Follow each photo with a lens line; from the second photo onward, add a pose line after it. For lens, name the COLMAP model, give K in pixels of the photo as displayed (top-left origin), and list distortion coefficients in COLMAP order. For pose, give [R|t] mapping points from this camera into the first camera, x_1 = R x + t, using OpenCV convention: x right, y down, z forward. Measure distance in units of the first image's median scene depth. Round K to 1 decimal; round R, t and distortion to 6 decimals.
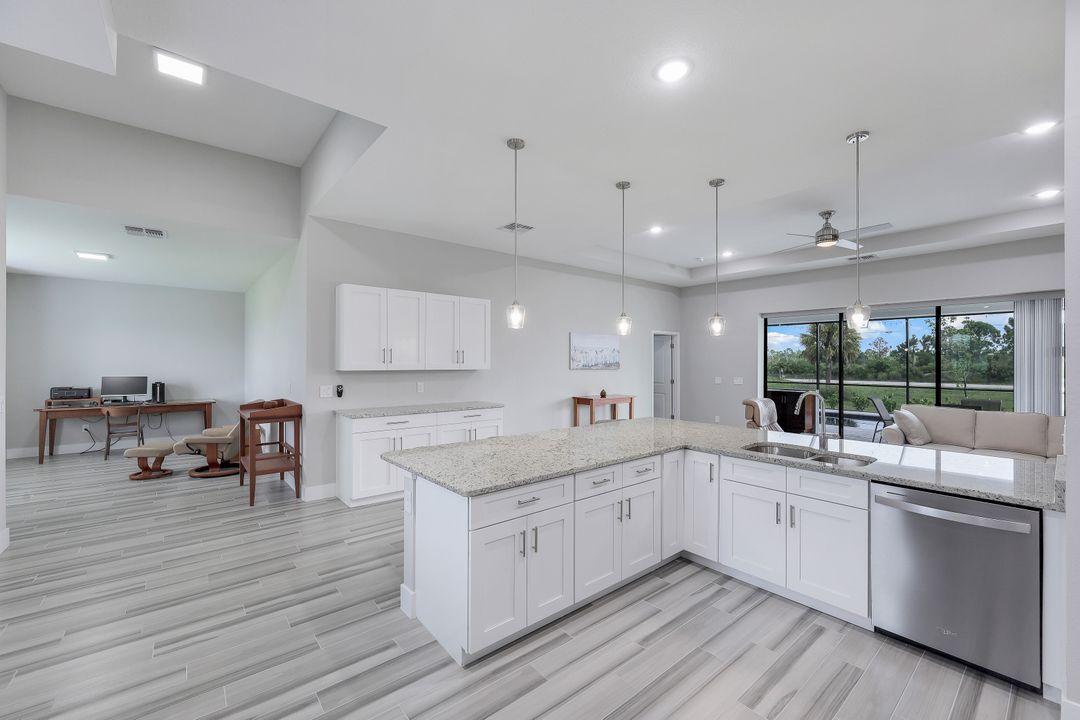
lens RADIAL K [[437.4, 0, 541.7], [0, 437.4, 357.2], [0, 0, 1]] dist [-0.000877, 0.001150]
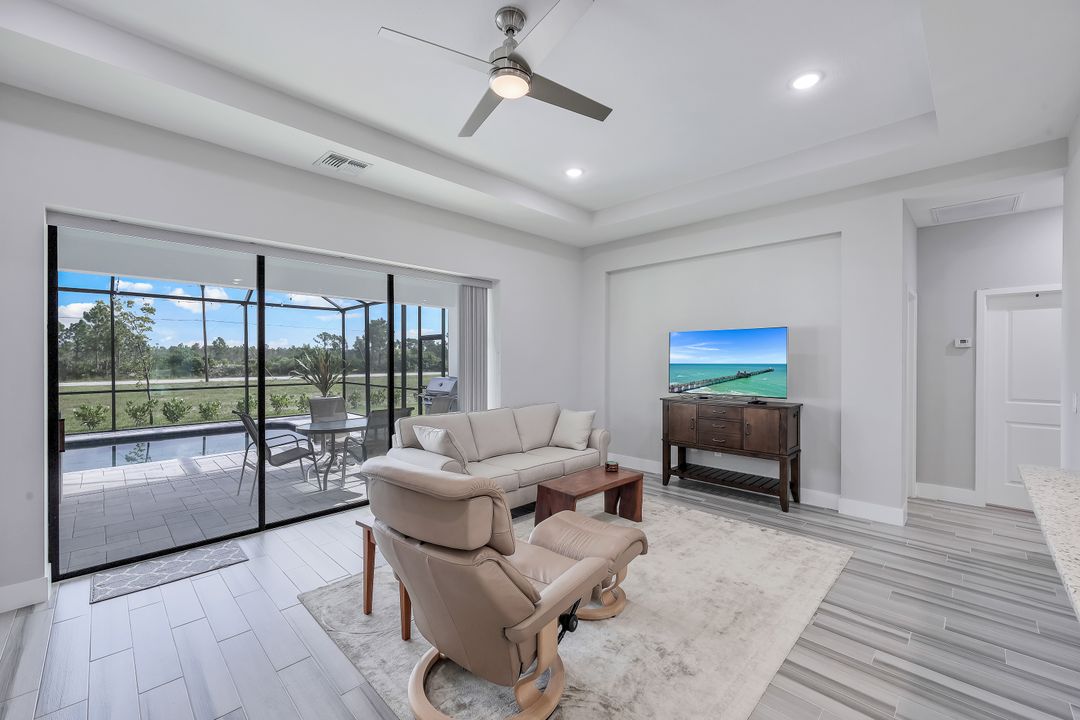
lens RADIAL K [[437.4, 0, 544.8], [0, 437.4, 359.8], [0, 0, 1]] dist [-0.000877, 0.001150]
pose [[-0.099603, -0.003190, 0.995022, 0.166684], [-0.010570, 0.999942, 0.002148, 0.018309], [-0.994971, -0.010303, -0.099631, 0.875564]]
